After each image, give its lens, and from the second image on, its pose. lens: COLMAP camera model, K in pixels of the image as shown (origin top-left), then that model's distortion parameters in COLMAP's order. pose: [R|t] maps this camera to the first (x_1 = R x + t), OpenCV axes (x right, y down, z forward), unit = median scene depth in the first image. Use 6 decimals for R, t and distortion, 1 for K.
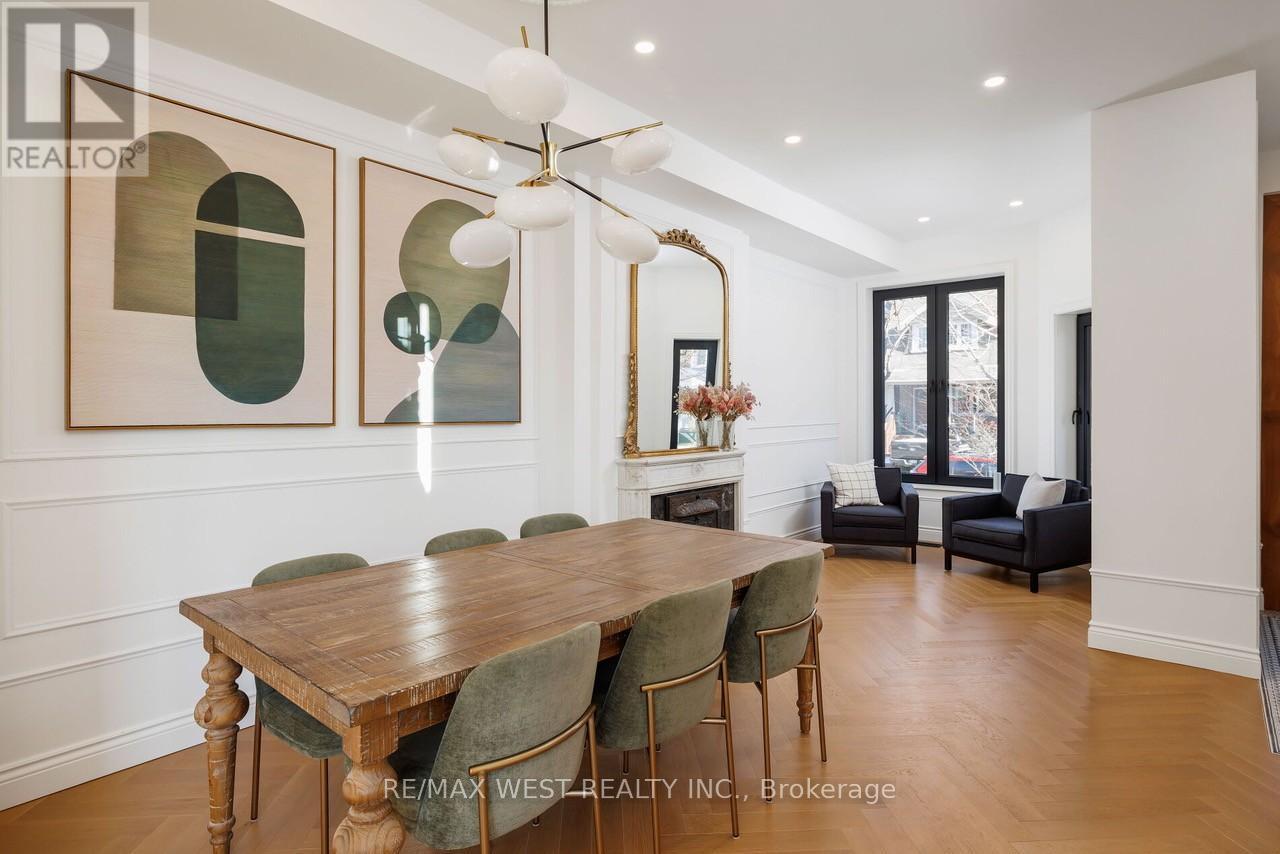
lens RADIAL K [[675.6, 0, 642.8], [0, 675.6, 416.5], [0, 0, 1]] dist [0.001032, 0.000005]
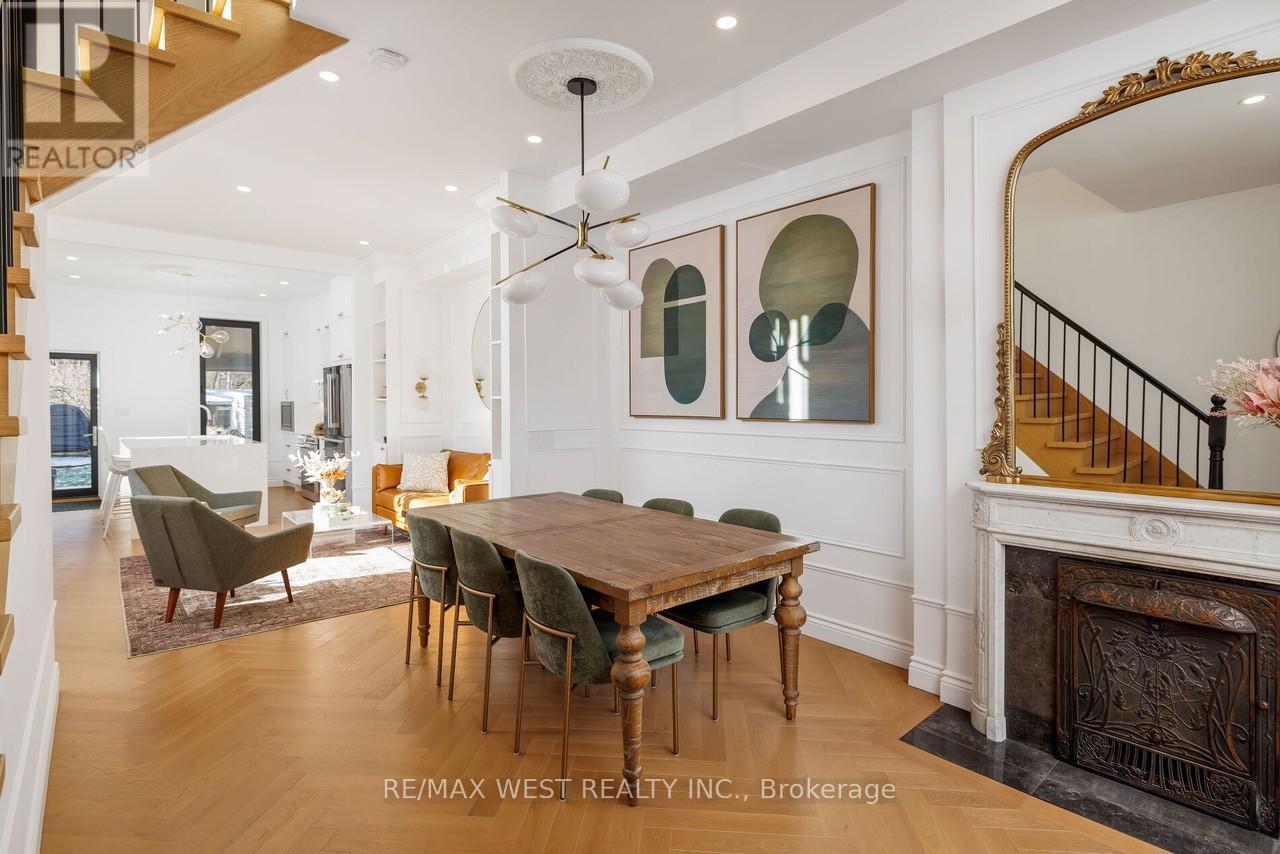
lens RADIAL K [[675.6, 0, 642.8], [0, 675.6, 416.5], [0, 0, 1]] dist [0.001032, 0.000005]
pose [[-0.168185, 0.023967, -0.985464, 0.901045], [-0.002367, 0.999692, 0.024717, -0.024859], [0.985753, 0.006489, -0.168077, 0.987524]]
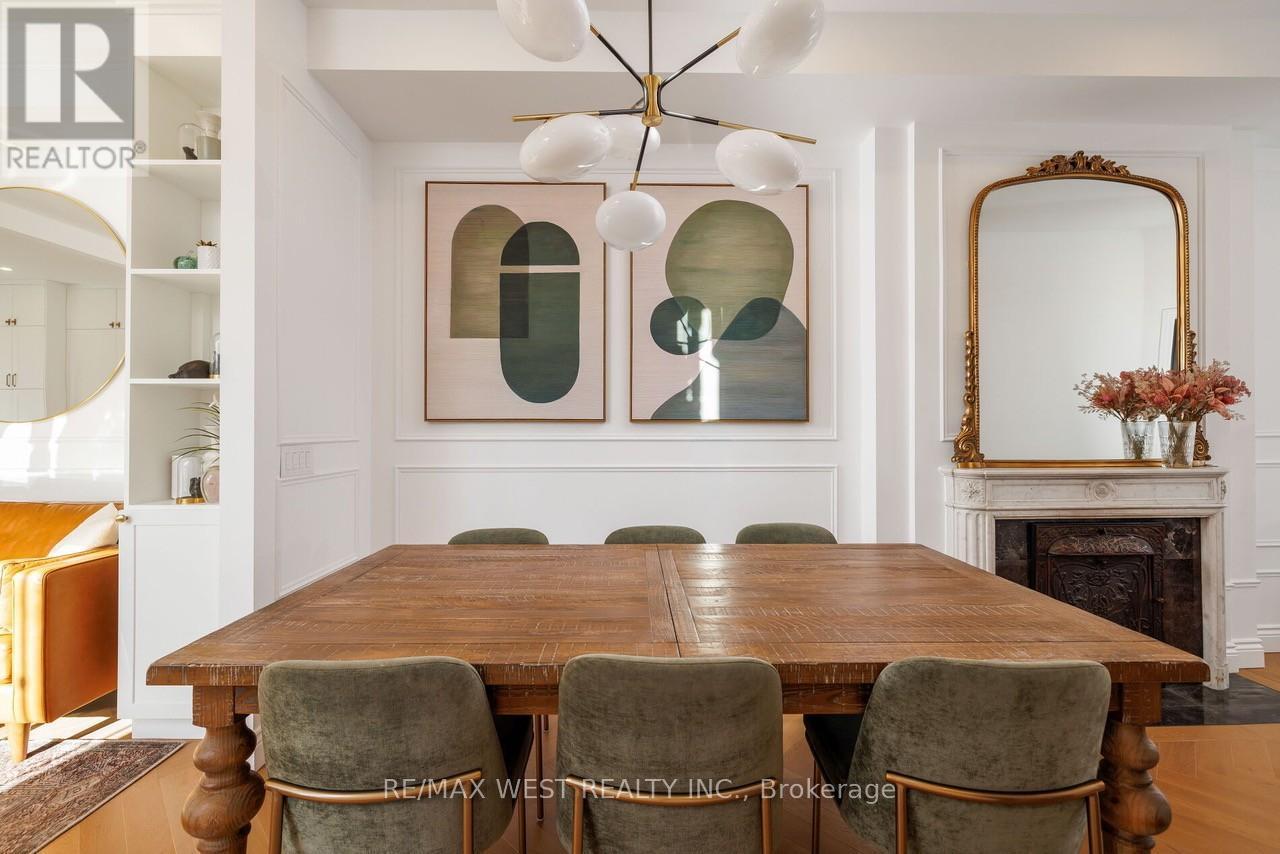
lens RADIAL K [[548.6, 0, 640.0], [0, 548.6, 427.0], [0, 0, 1]] dist [-0.000166, 0.000077]
pose [[0.663801, -0.002234, -0.747906, 0.263978], [-0.005007, 0.999960, -0.007431, 0.027588], [0.747893, 0.008678, 0.663763, 0.386072]]
